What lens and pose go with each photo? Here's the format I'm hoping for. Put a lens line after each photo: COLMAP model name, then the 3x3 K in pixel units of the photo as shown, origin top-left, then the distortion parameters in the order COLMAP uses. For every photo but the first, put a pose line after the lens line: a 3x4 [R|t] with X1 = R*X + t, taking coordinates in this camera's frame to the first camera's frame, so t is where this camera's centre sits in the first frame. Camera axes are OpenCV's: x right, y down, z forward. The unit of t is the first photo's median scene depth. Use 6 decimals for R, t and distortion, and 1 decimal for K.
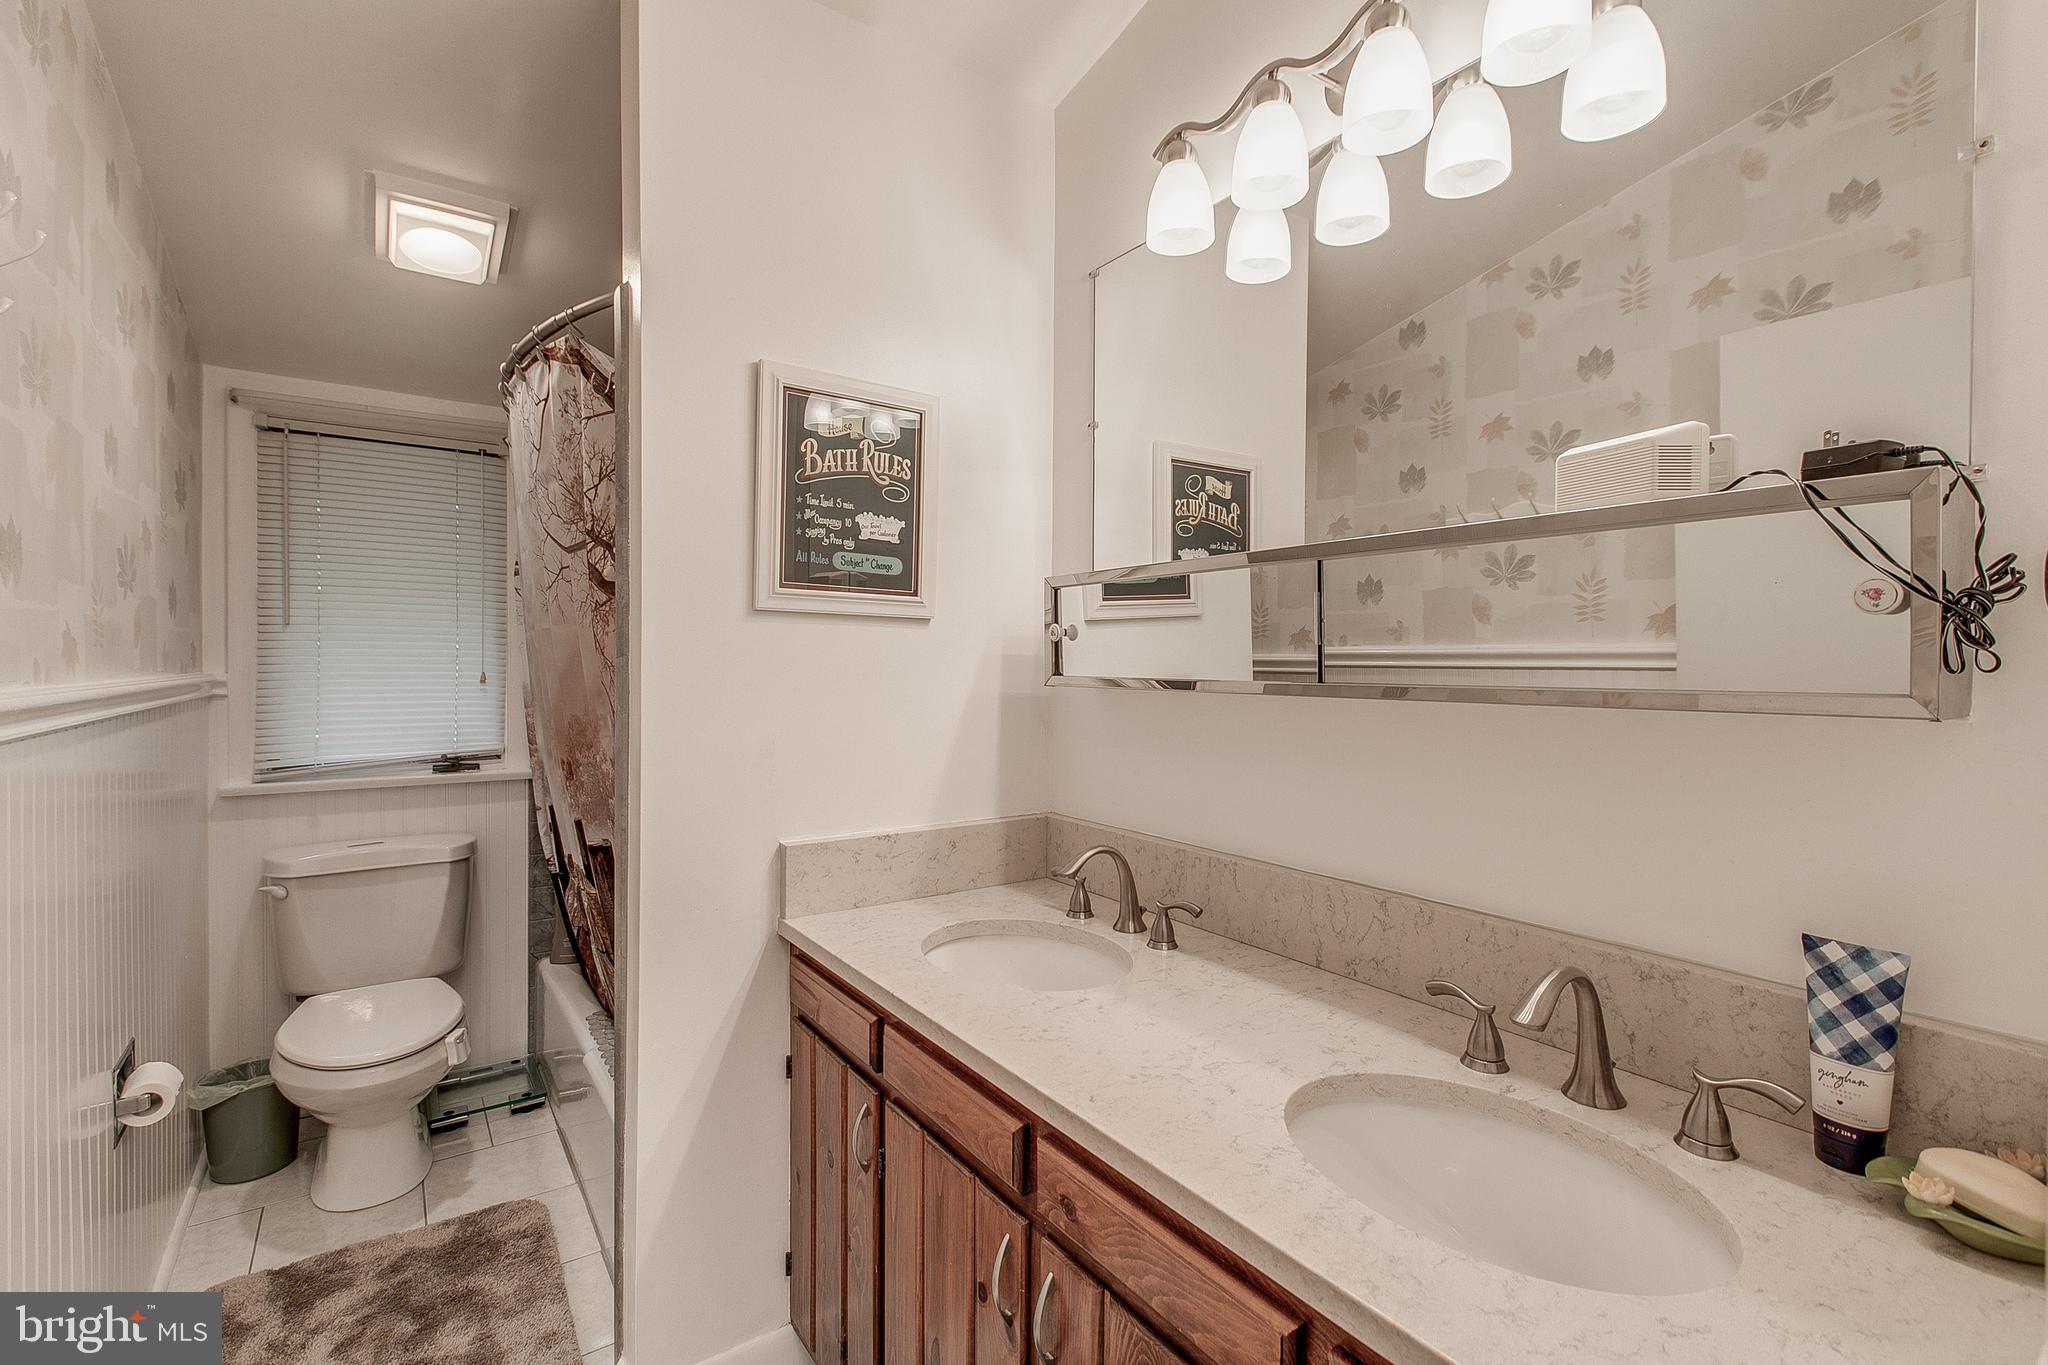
lens RADIAL K [[907.5, 0, 1024.0], [0, 907.5, 682.5], [0, 0, 1]] dist [0.002061, 0.000438]
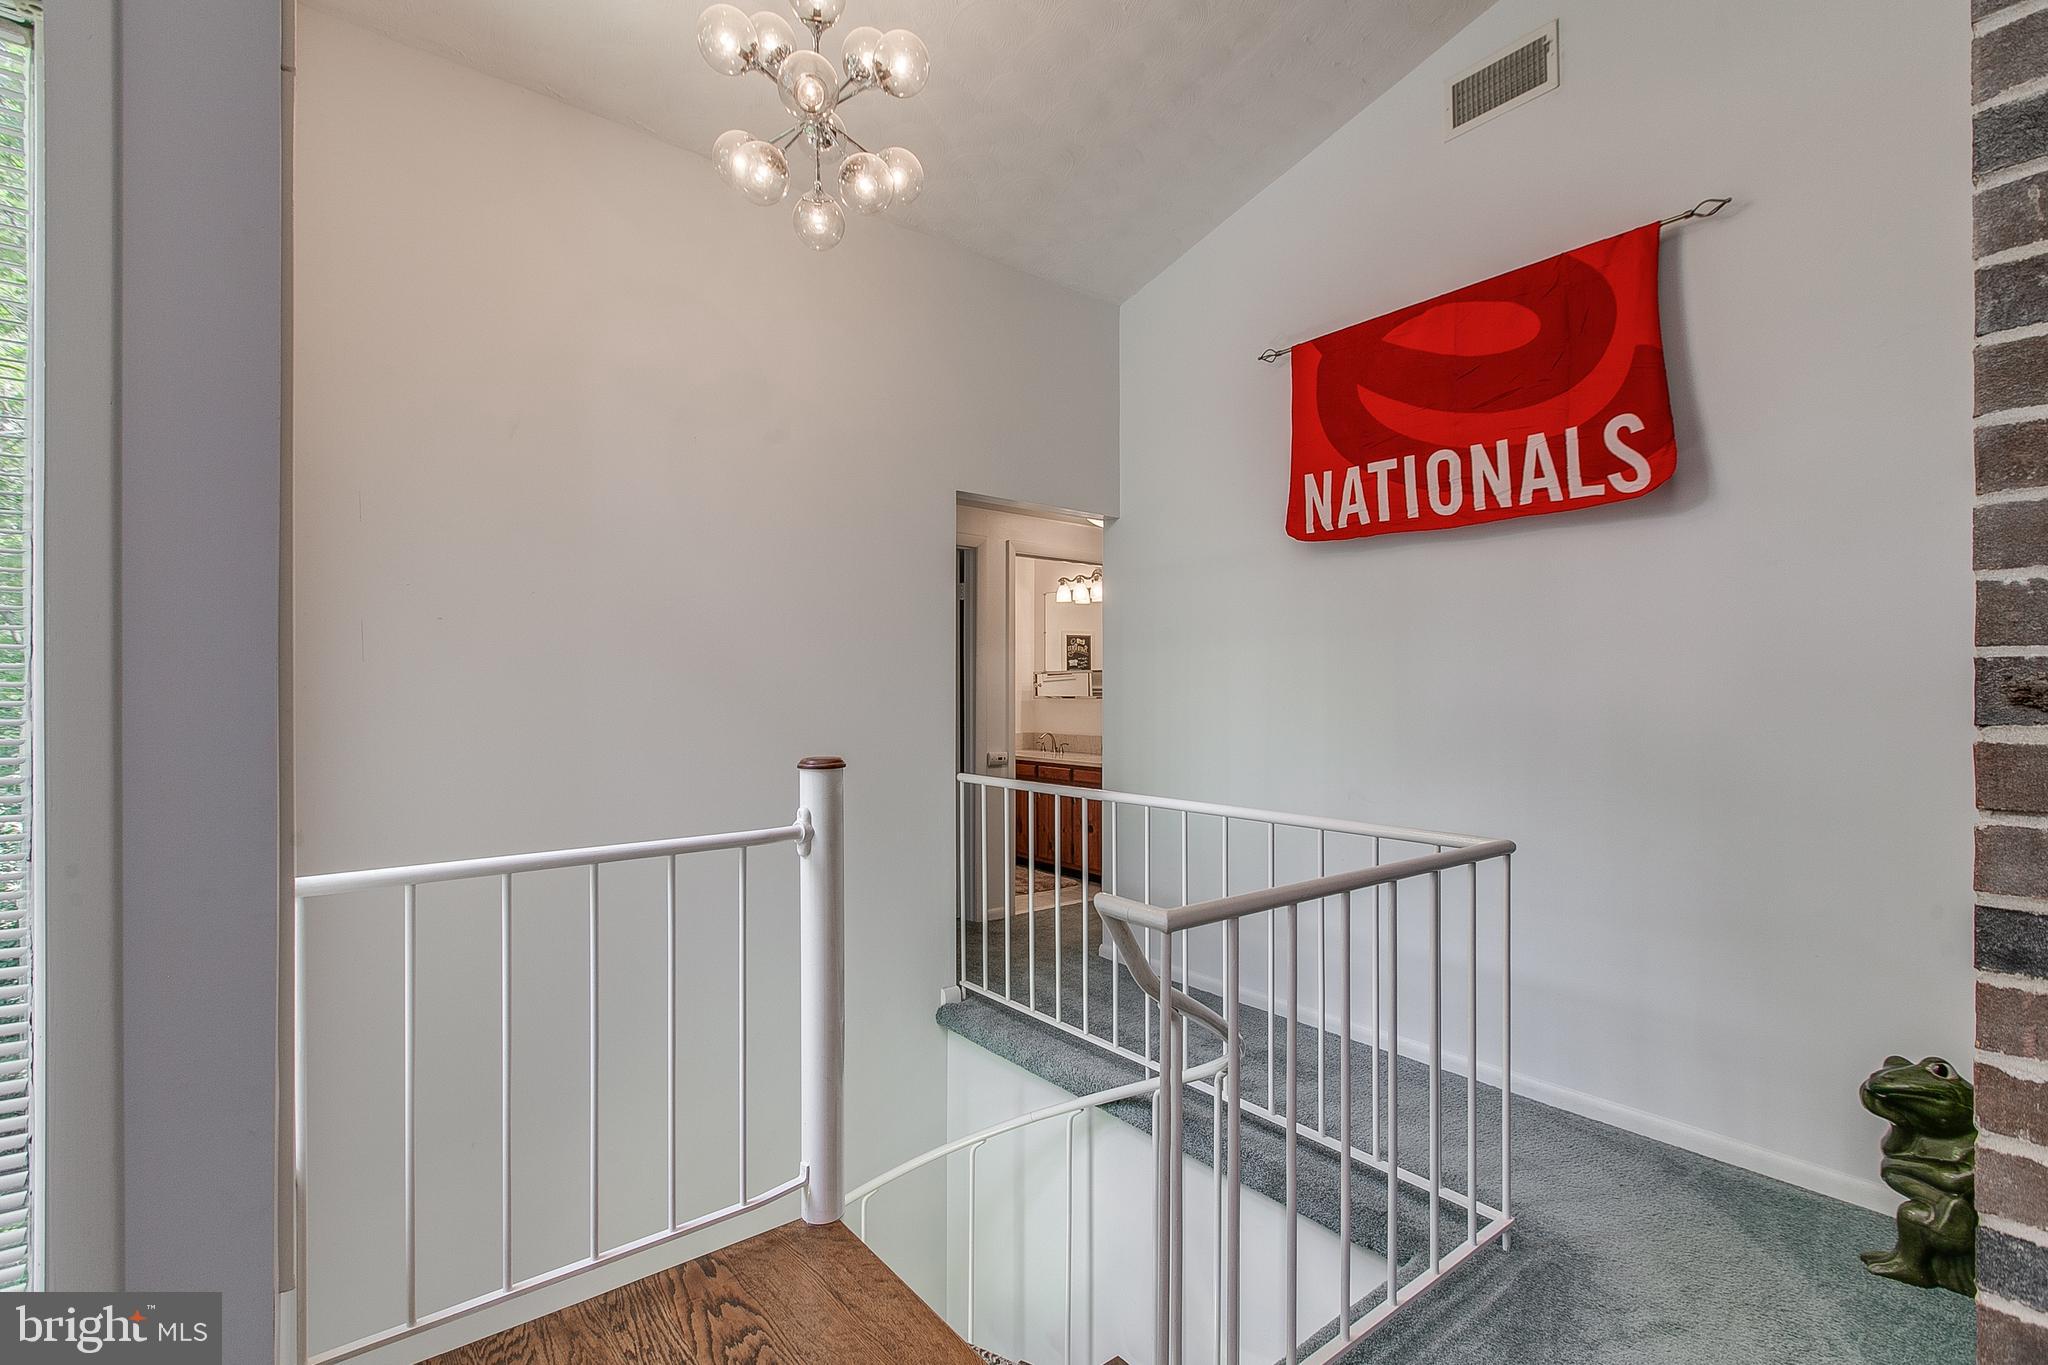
lens RADIAL K [[907.5, 0, 1024.0], [0, 907.5, 682.5], [0, 0, 1]] dist [0.002061, 0.000438]
pose [[0.998206, -0.003930, 0.059742, -0.239581], [0.005428, 0.999675, -0.024927, 0.030074], [-0.059625, 0.025206, 0.997903, -2.789969]]
